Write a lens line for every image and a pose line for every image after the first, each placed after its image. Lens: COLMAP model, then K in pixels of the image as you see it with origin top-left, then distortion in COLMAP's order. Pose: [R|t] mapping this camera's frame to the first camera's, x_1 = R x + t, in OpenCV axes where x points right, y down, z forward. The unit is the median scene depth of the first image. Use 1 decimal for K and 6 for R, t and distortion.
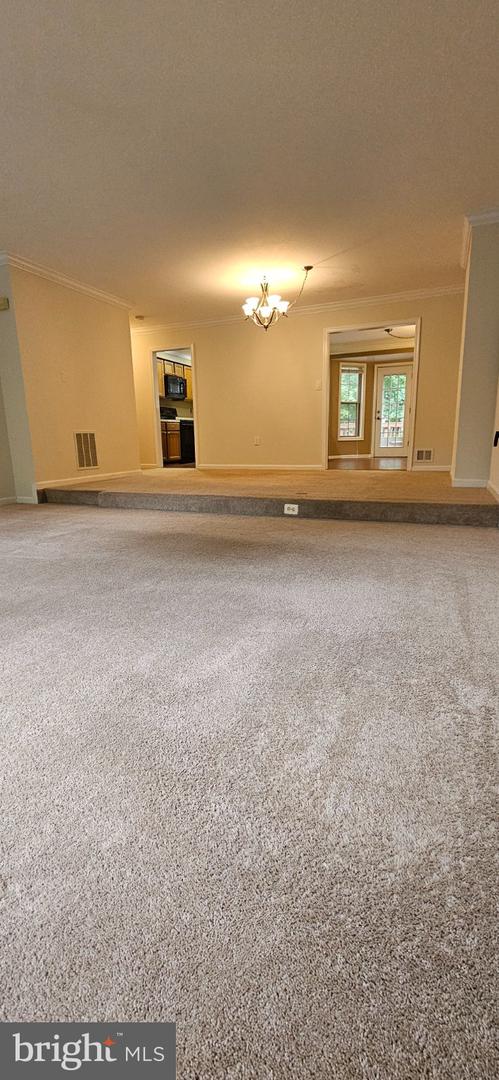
lens RADIAL K [[445.9, 0, 248.6], [0, 445.9, 538.9], [0, 0, 1]] dist [0.001961, -0.000375]
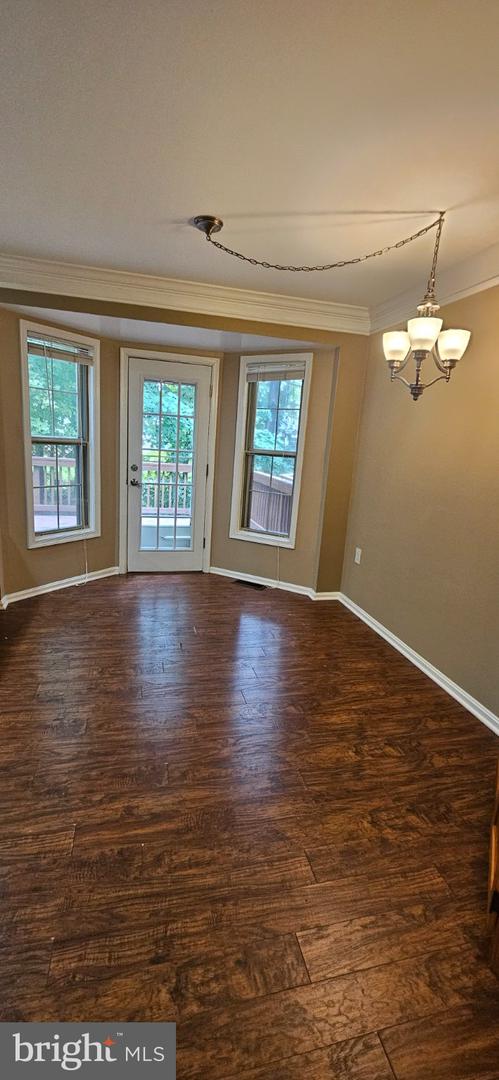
lens RADIAL K [[445.9, 0, 243.3], [0, 445.9, 535.6], [0, 0, 1]] dist [0.001961, -0.000375]
pose [[0.806217, -0.059206, 0.588649, 0.189440], [0.057733, 0.998104, 0.021317, -0.330506], [-0.588796, 0.016799, 0.808107, 0.901518]]
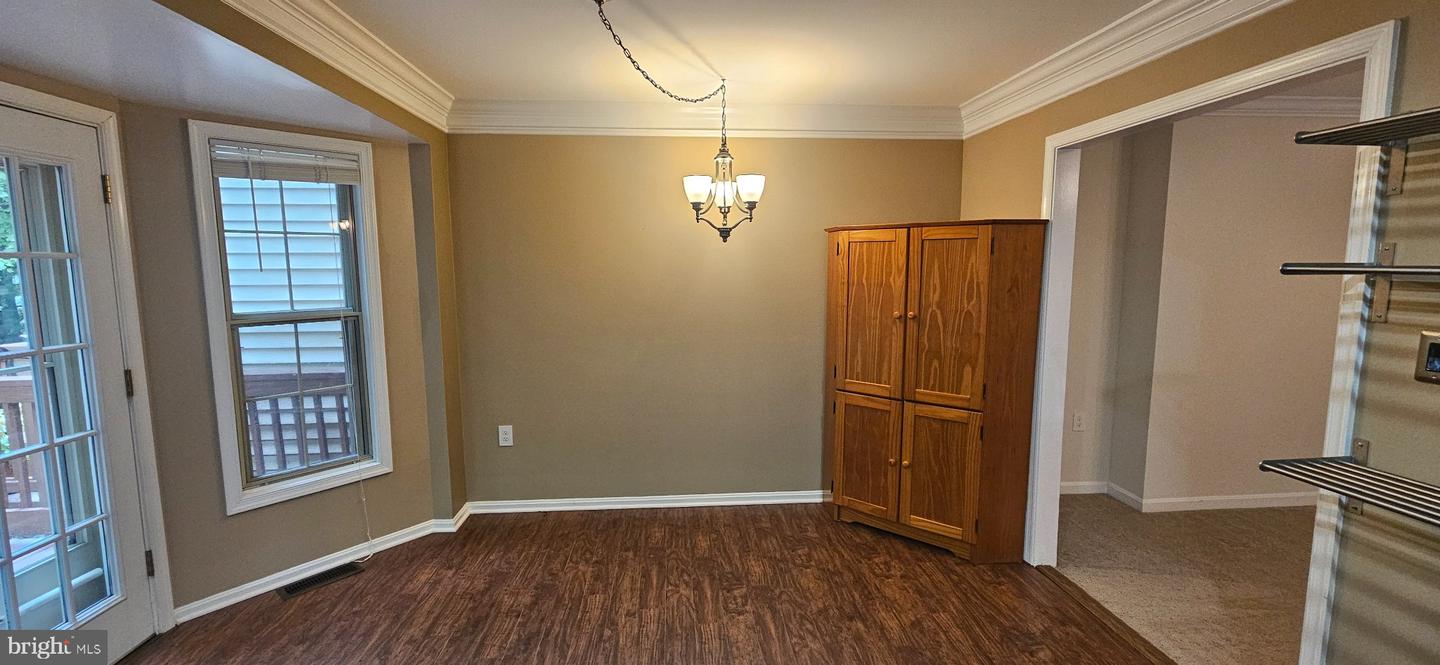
lens RADIAL K [[594.6, 0, 717.4], [0, 594.6, 330.6], [0, 0, 1]] dist [0.001961, -0.000375]
pose [[-0.453111, -0.076820, 0.888138, 0.083053], [0.216748, 0.956889, 0.193348, -0.431513], [-0.864702, 0.280111, -0.416926, 1.275958]]
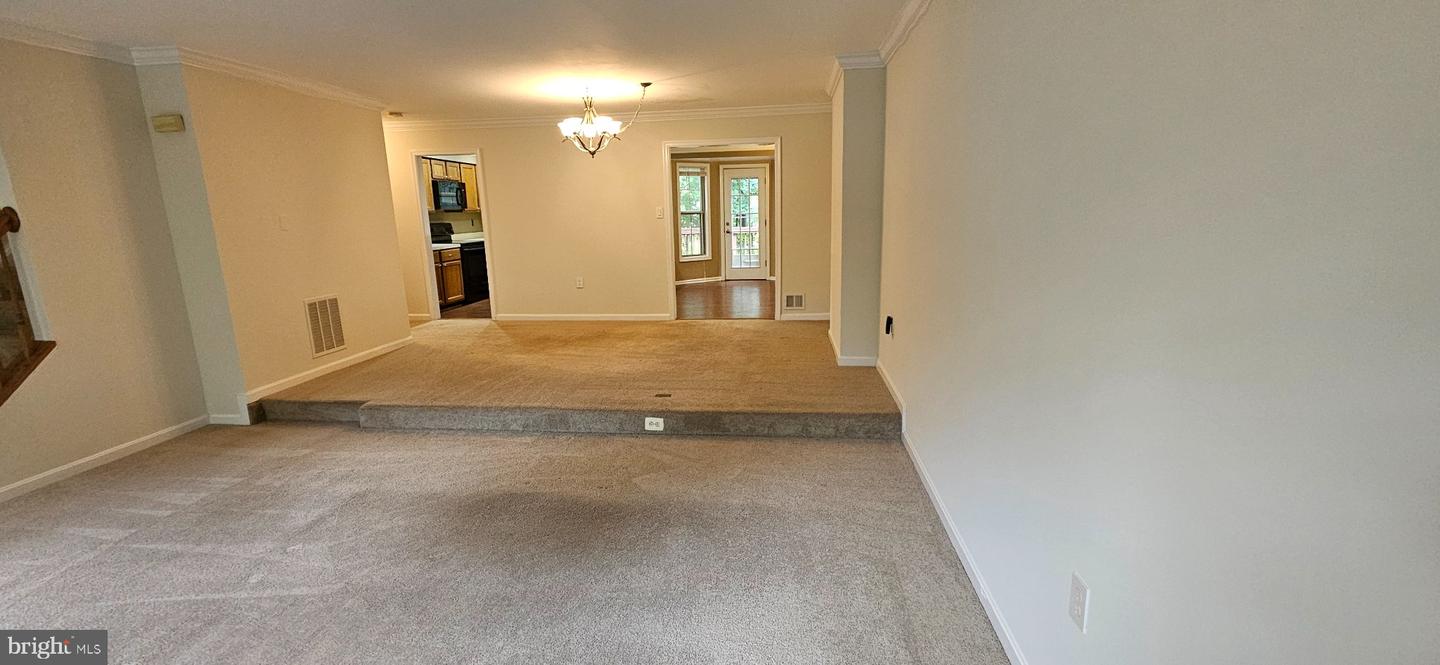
lens RADIAL K [[594.6, 0, 715.3], [0, 594.6, 335.2], [0, 0, 1]] dist [0.001961, -0.000375]
pose [[0.960737, -0.059511, 0.271003, -0.040018], [0.064668, 0.997855, -0.010131, -0.114254], [-0.269819, 0.027258, 0.962525, -0.005124]]
